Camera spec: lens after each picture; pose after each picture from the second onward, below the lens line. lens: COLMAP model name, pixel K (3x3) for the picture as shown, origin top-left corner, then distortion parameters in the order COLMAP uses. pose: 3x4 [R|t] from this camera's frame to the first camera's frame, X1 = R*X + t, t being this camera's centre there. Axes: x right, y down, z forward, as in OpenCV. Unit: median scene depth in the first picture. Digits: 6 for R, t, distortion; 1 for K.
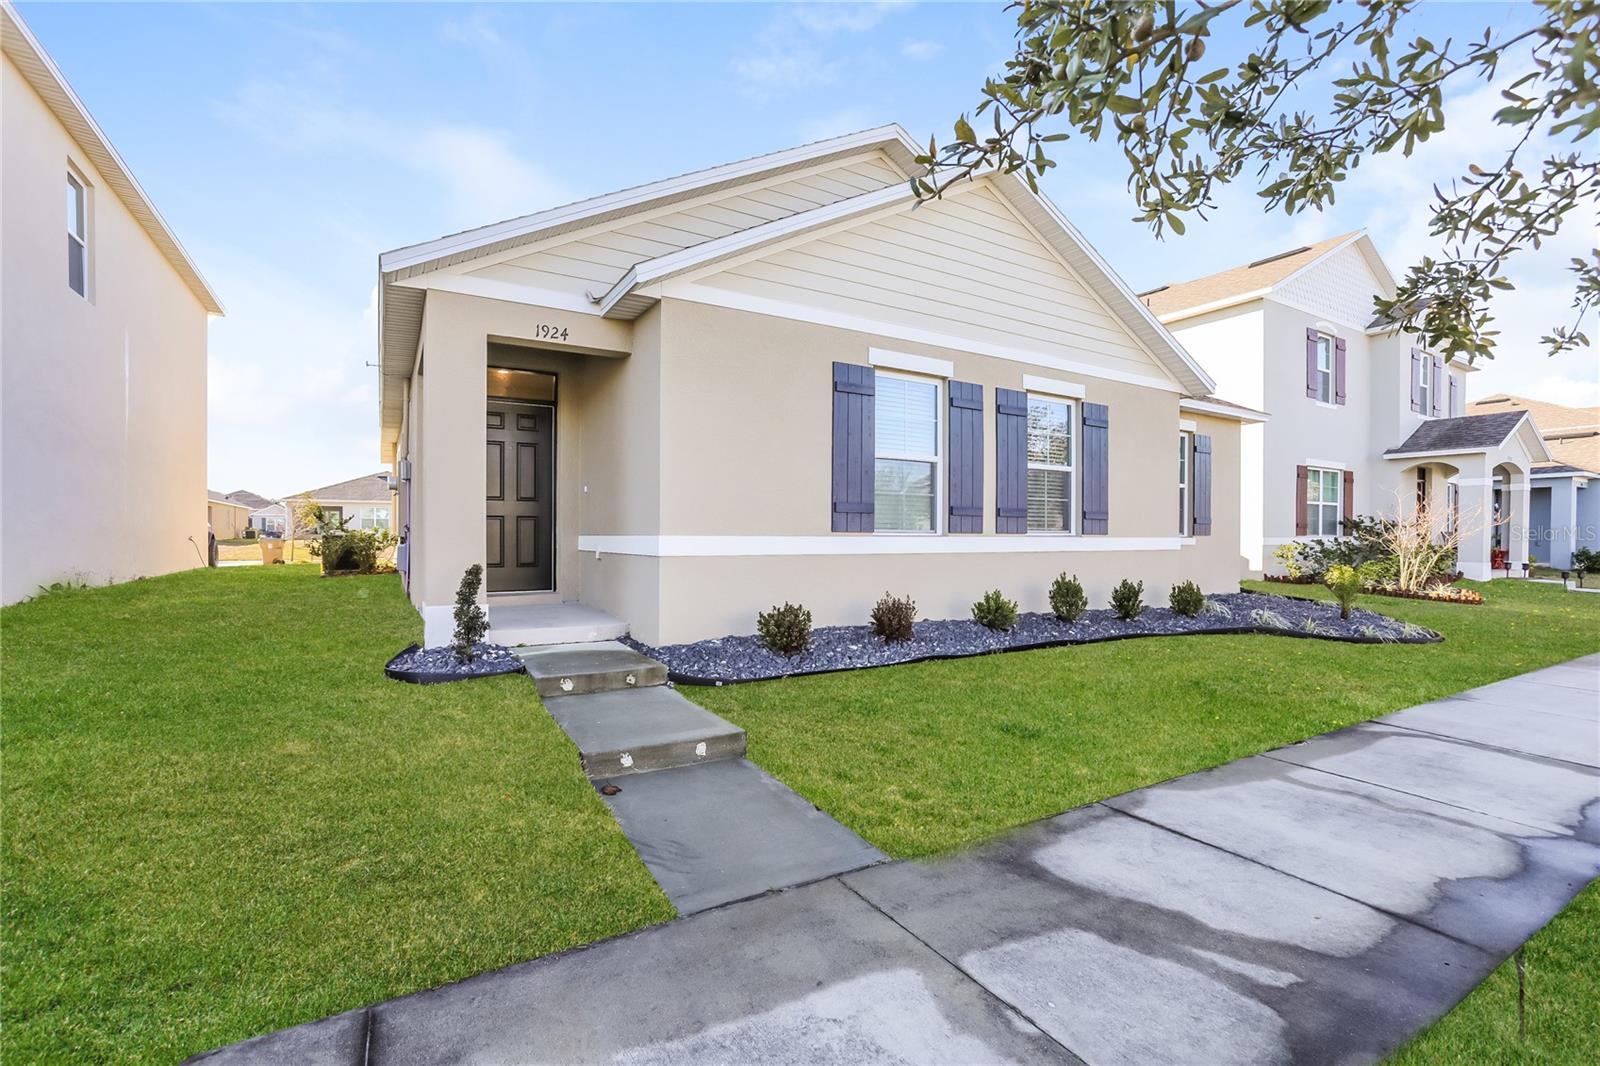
lens RADIAL K [[723.1, 0, 808.4], [0, 723.1, 540.6], [0, 0, 1]] dist [-0.027180, 0.006229]
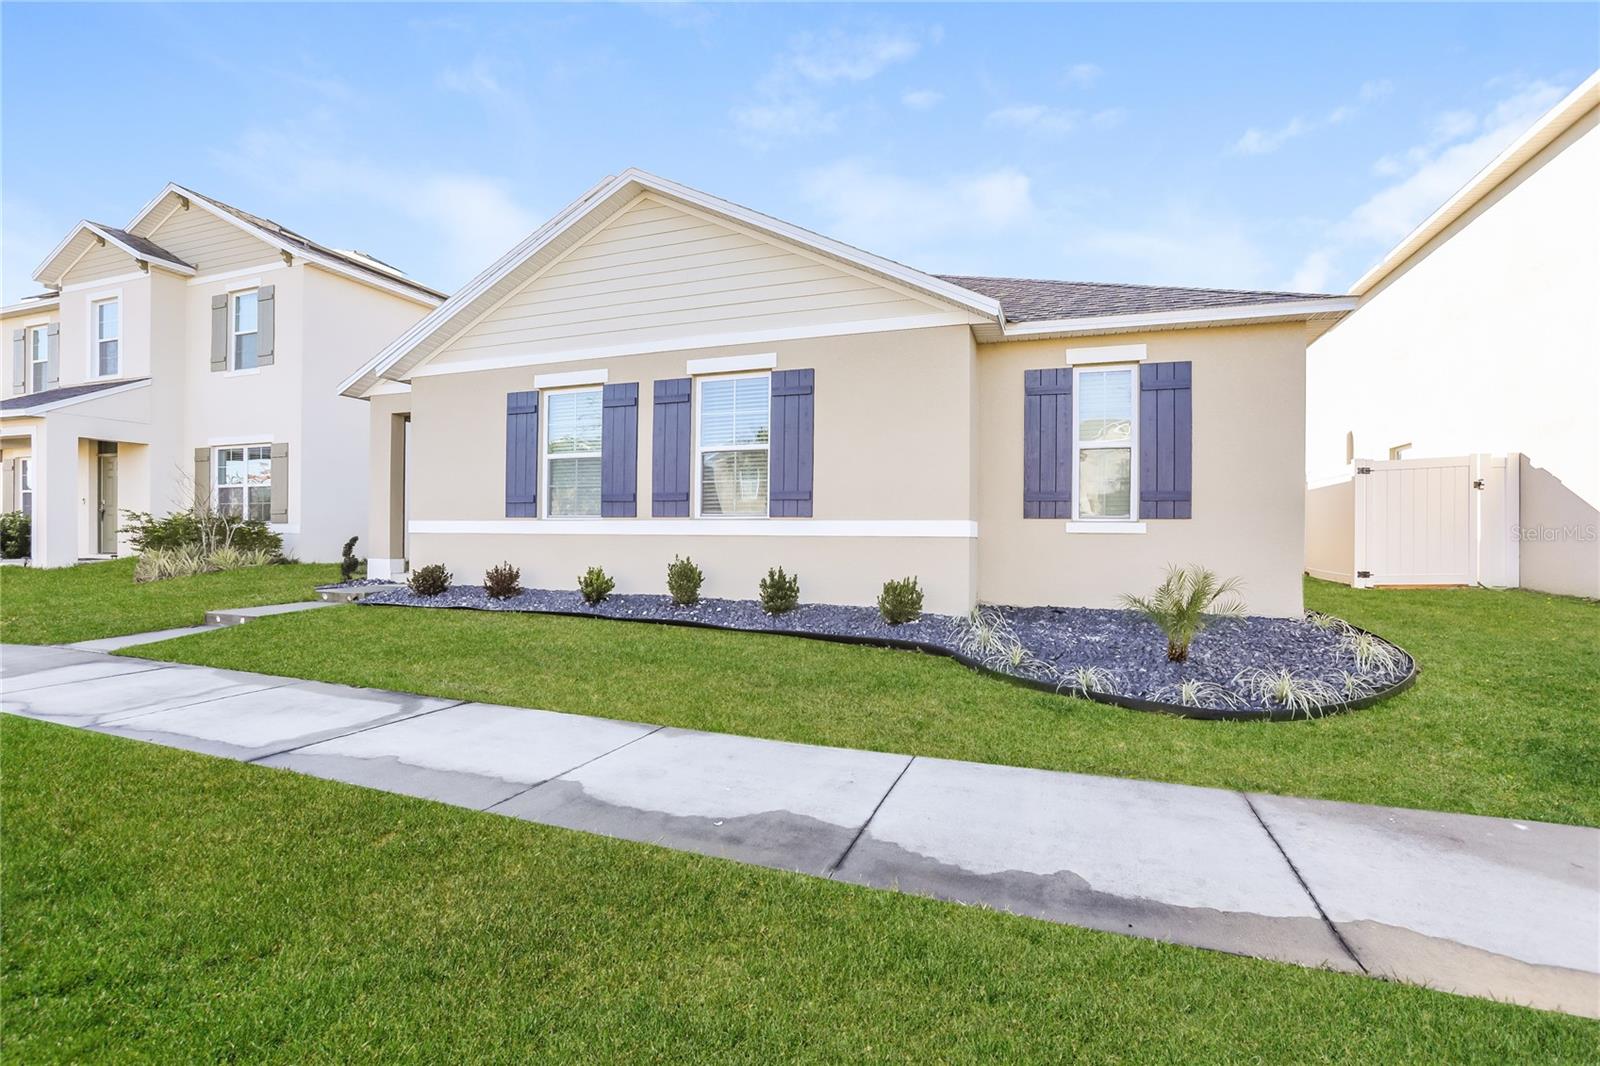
lens RADIAL K [[723.1, 0, 783.5], [0, 723.1, 527.4], [0, 0, 1]] dist [-0.027180, 0.006229]
pose [[0.603358, -0.005345, -0.797452, 1.387456], [-0.010936, 0.999828, -0.014976, 0.021245], [0.797395, 0.017757, 0.603196, 0.575663]]
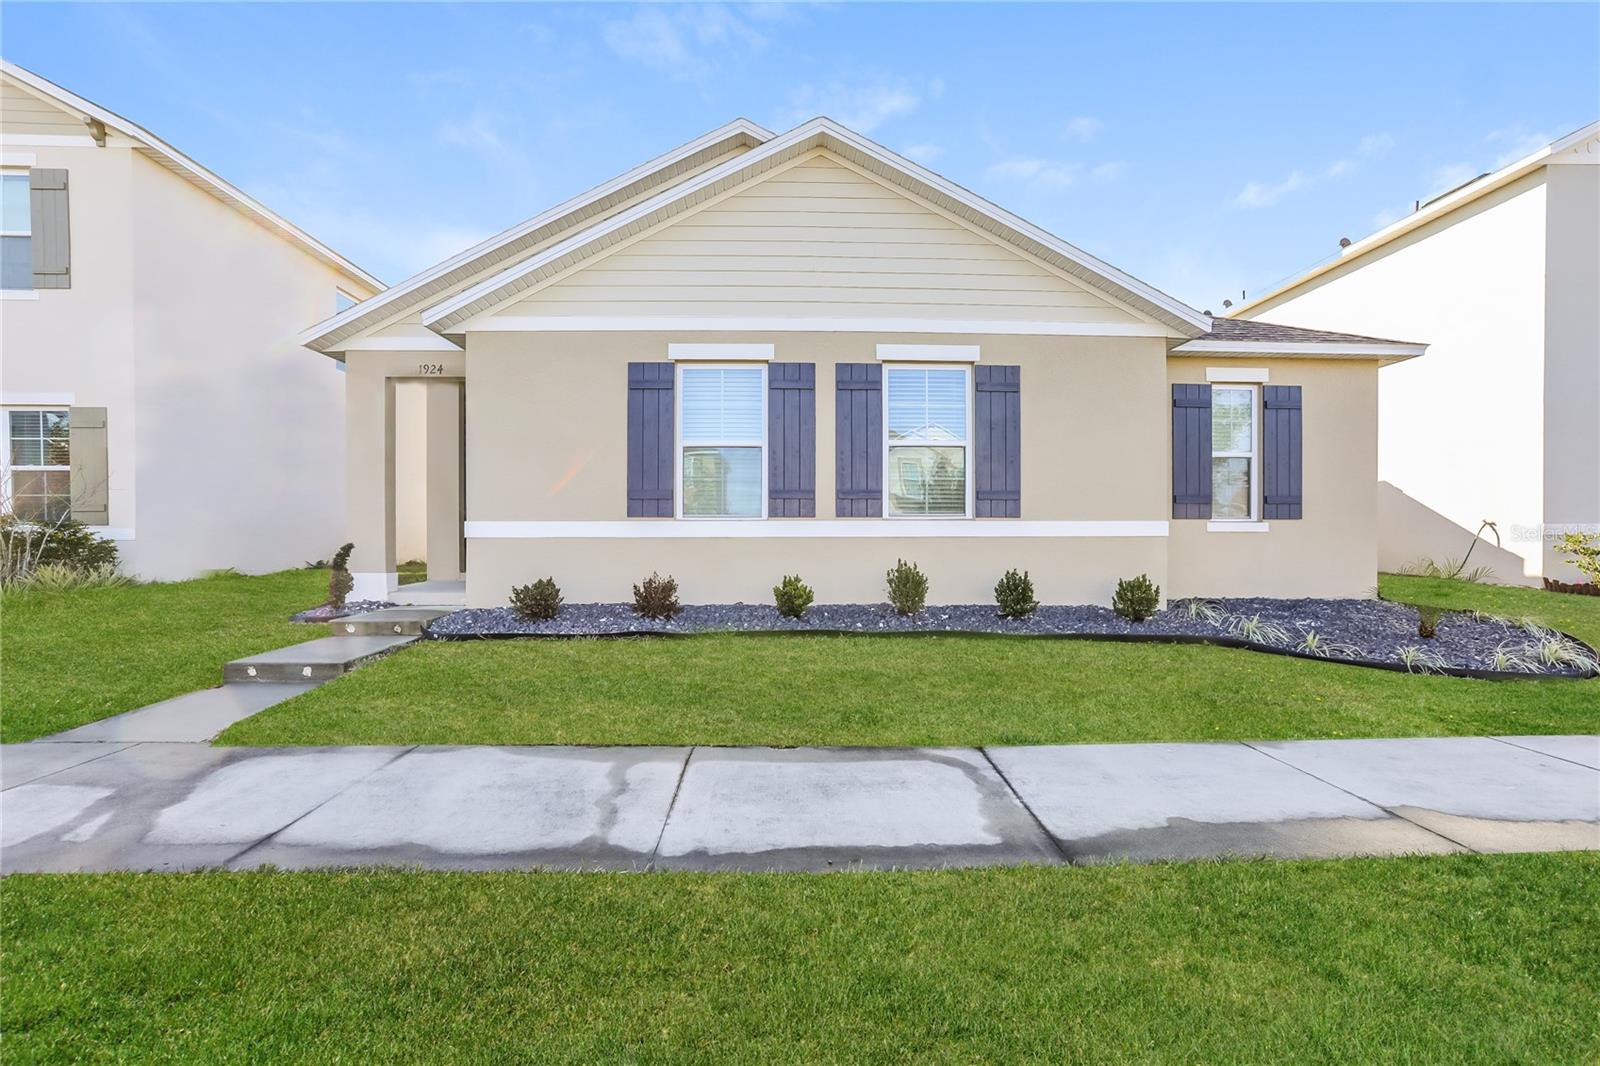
lens RADIAL K [[723.1, 0, 794.8], [0, 723.1, 537.5], [0, 0, 1]] dist [-0.027180, 0.006229]
pose [[0.865284, -0.001630, -0.501279, 0.778209], [0.000100, 0.999995, -0.003079, 0.022135], [0.501281, 0.002614, 0.865280, 0.168780]]
